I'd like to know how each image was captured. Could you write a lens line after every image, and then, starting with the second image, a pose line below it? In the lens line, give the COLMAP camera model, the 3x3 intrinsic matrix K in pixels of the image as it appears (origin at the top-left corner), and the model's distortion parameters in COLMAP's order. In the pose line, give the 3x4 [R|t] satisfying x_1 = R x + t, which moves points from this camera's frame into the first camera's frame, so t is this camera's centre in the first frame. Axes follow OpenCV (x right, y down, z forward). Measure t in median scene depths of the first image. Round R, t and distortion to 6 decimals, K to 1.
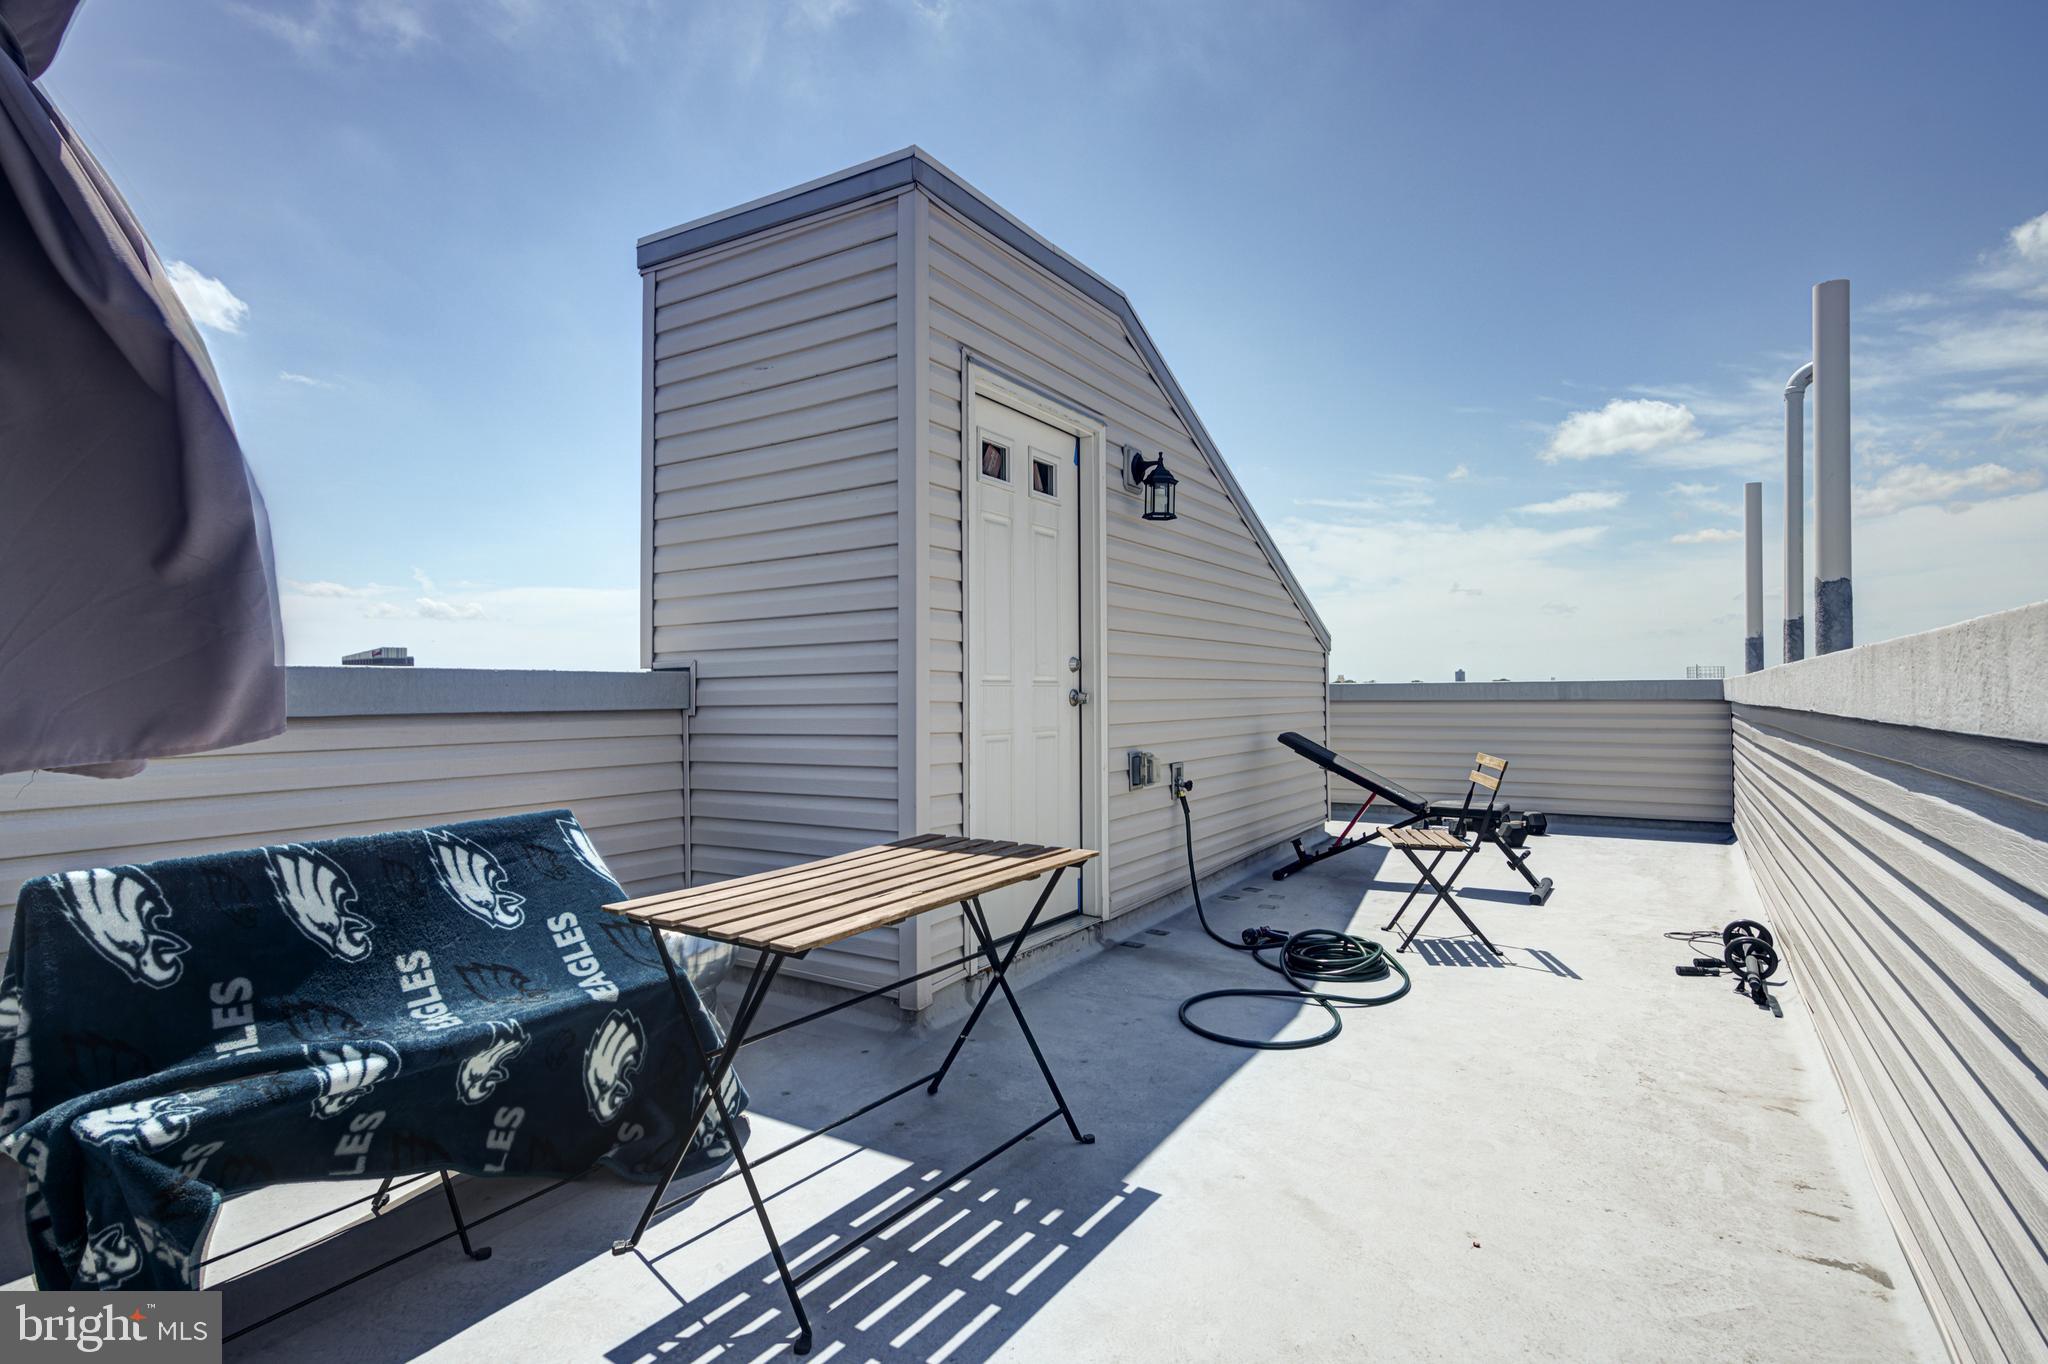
lens RADIAL K [[1028.4, 0, 1017.9], [0, 1028.4, 679.5], [0, 0, 1]] dist [-0.002750, 0.013878]
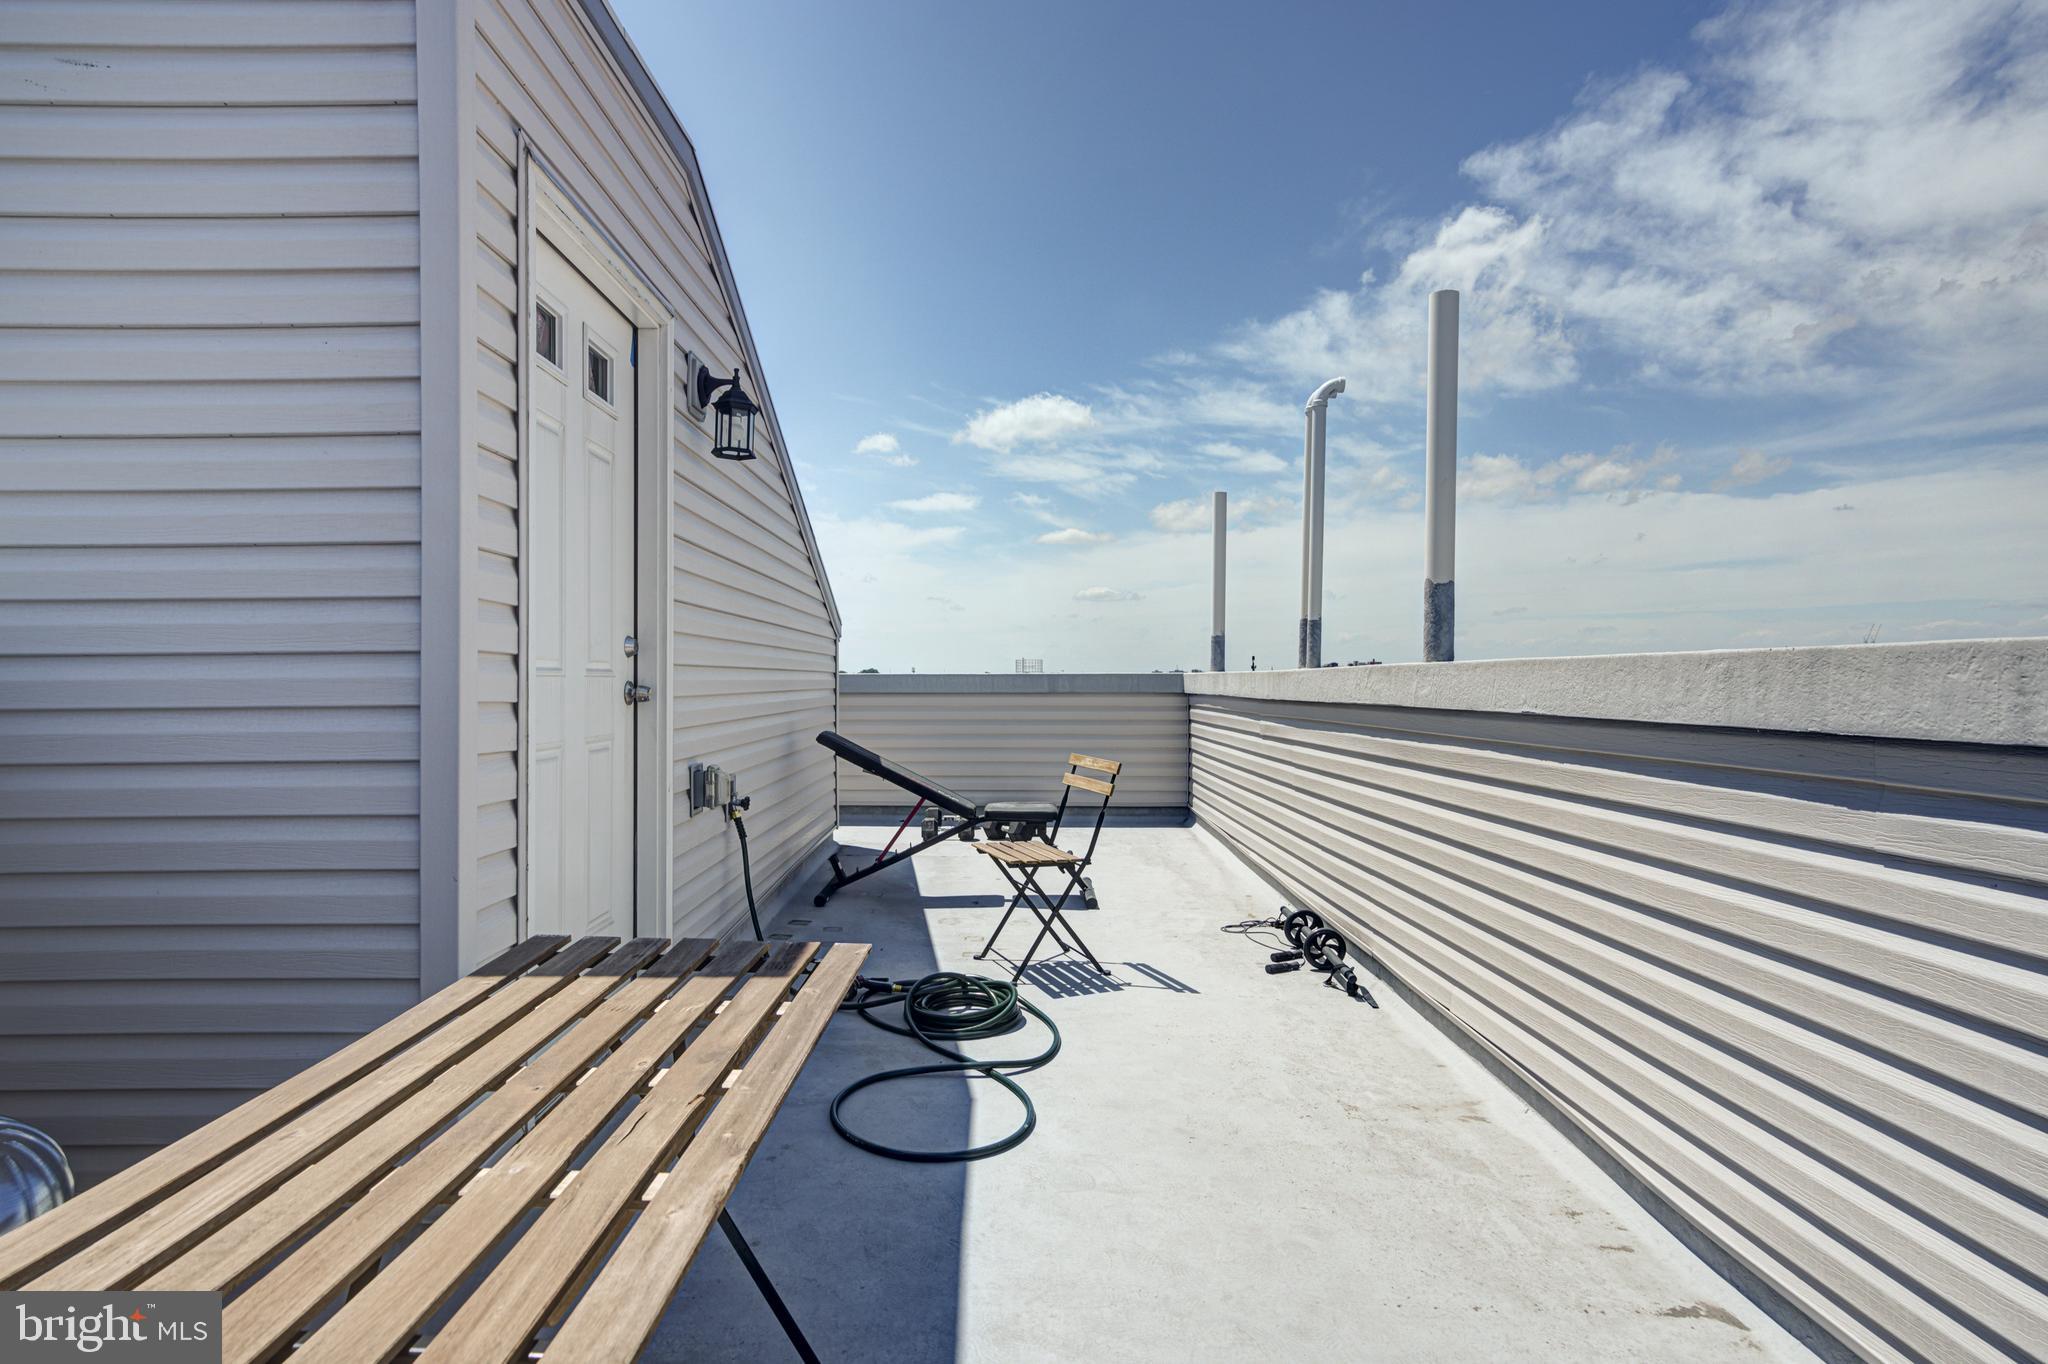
lens RADIAL K [[1090.5, 0, 970.8], [0, 1090.5, 680.5], [0, 0, 1]] dist [0.030933, 0.000552]
pose [[0.860154, 0.004642, 0.510013, -0.122991], [-0.011751, 0.999874, 0.010718, -0.001964], [-0.509898, -0.015212, 0.860100, 0.214865]]
